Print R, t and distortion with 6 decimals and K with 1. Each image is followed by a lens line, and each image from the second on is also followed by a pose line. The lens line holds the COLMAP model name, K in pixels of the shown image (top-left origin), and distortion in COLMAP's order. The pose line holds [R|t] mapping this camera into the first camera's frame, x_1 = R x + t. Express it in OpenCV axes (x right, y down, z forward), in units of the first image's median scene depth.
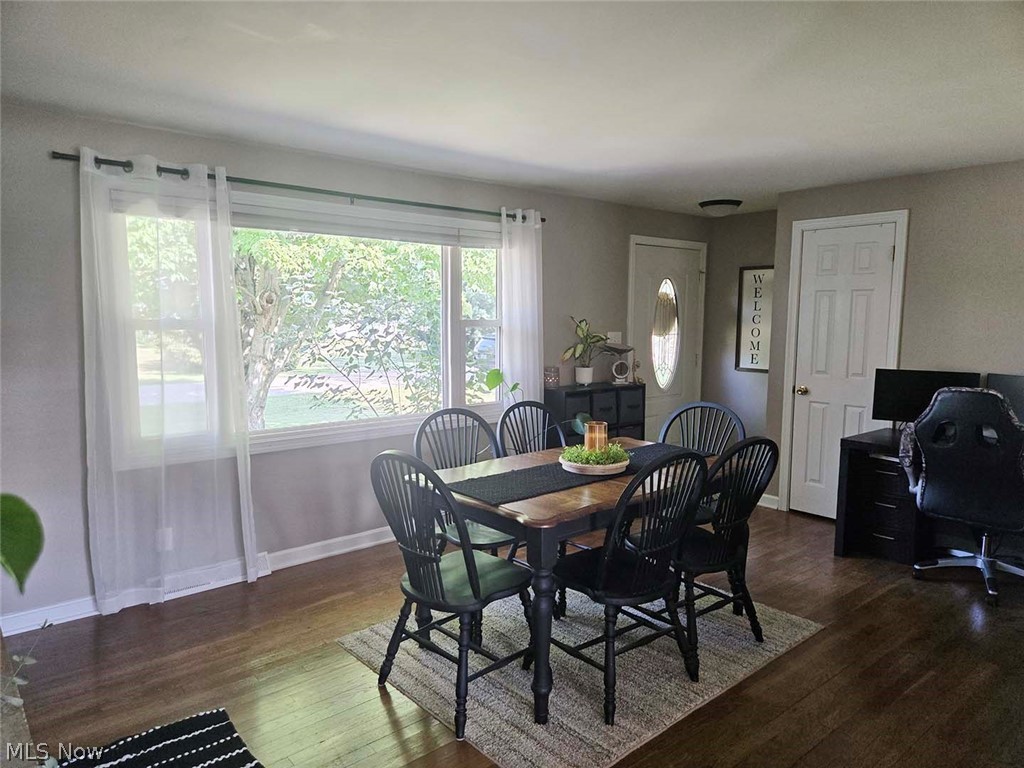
lens RADIAL K [[662.9, 0, 509.9], [0, 662.9, 377.9], [0, 0, 1]] dist [0.082535, -0.070443]
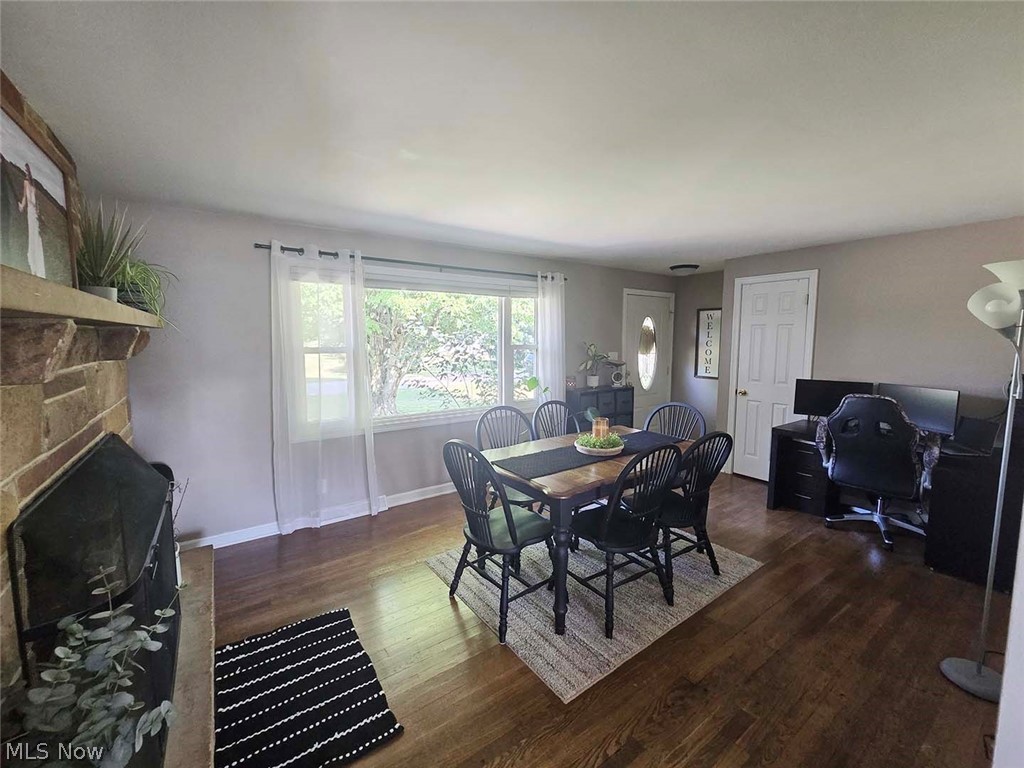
lens RADIAL K [[404.2, 0, 510.1], [0, 404.2, 371.7], [0, 0, 1]] dist [0.000272, 0.000002]
pose [[0.995803, 0.003100, -0.091466, 0.012822], [-0.004214, 0.999919, -0.011994, -0.019699], [0.091421, 0.012329, 0.995736, 0.097606]]
